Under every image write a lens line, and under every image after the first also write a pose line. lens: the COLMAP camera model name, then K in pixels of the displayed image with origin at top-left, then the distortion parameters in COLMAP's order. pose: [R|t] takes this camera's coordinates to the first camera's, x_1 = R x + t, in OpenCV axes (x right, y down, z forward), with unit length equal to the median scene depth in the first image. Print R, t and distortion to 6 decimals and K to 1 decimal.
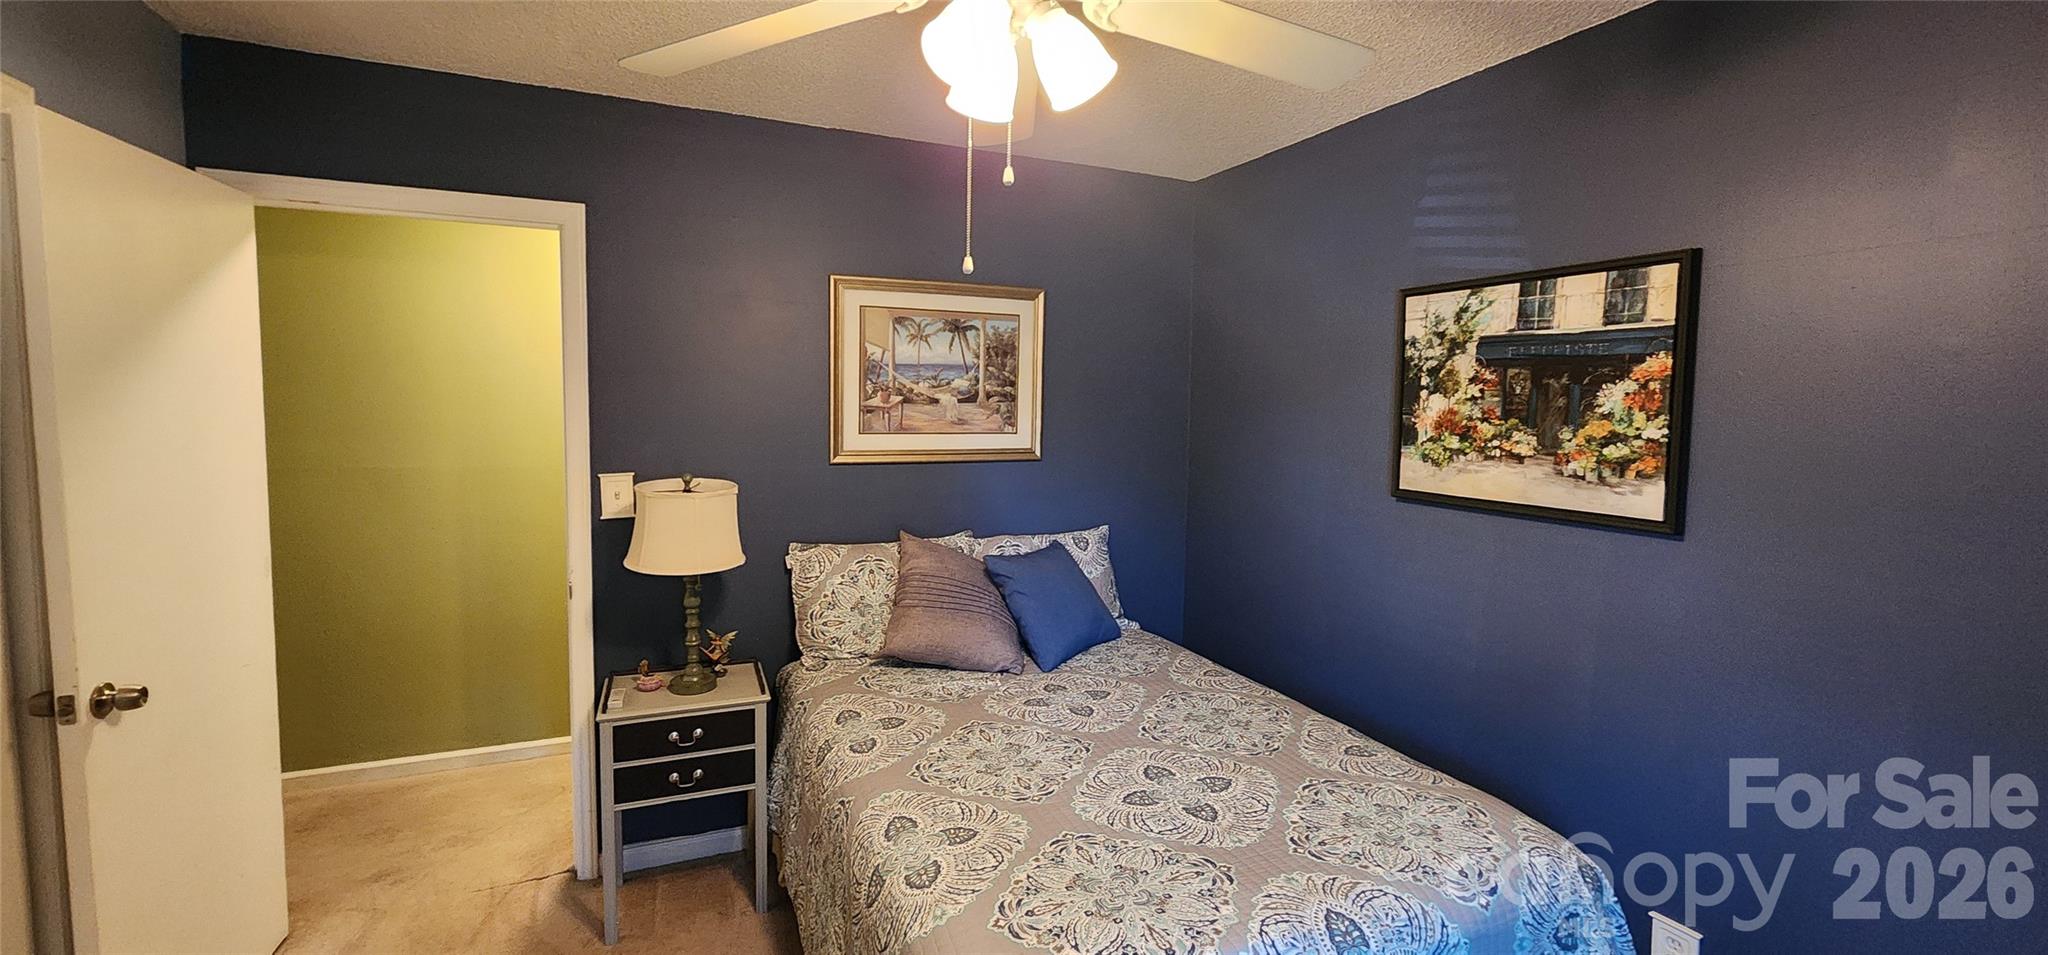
lens RADIAL K [[846.4, 0, 1036.5], [0, 846.4, 449.4], [0, 0, 1]] dist [-0.001092, -0.000451]
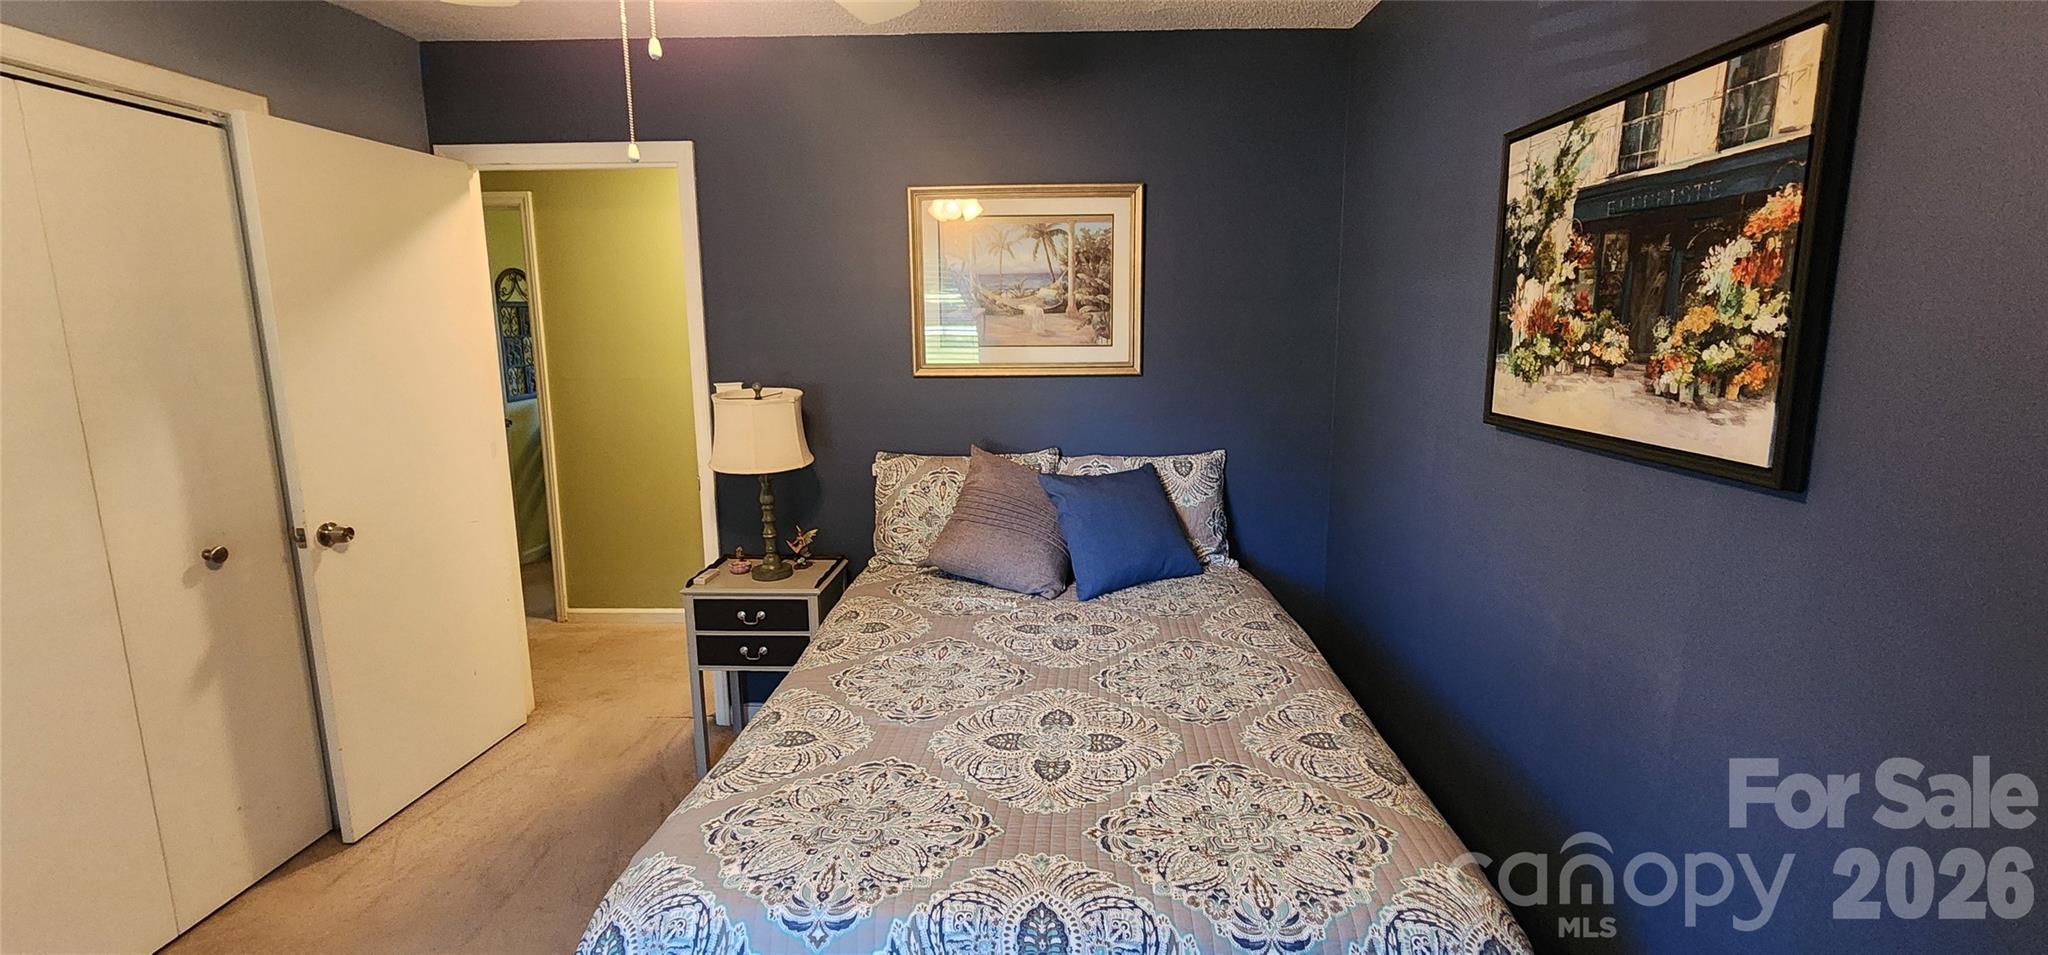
lens RADIAL K [[846.4, 0, 1036.5], [0, 846.4, 449.4], [0, 0, 1]] dist [-0.001092, -0.000451]
pose [[0.900619, 0.042937, -0.432484, 0.417663], [-0.004159, 0.995914, 0.090215, 0.014595], [0.434590, -0.079451, 0.897117, 0.176193]]
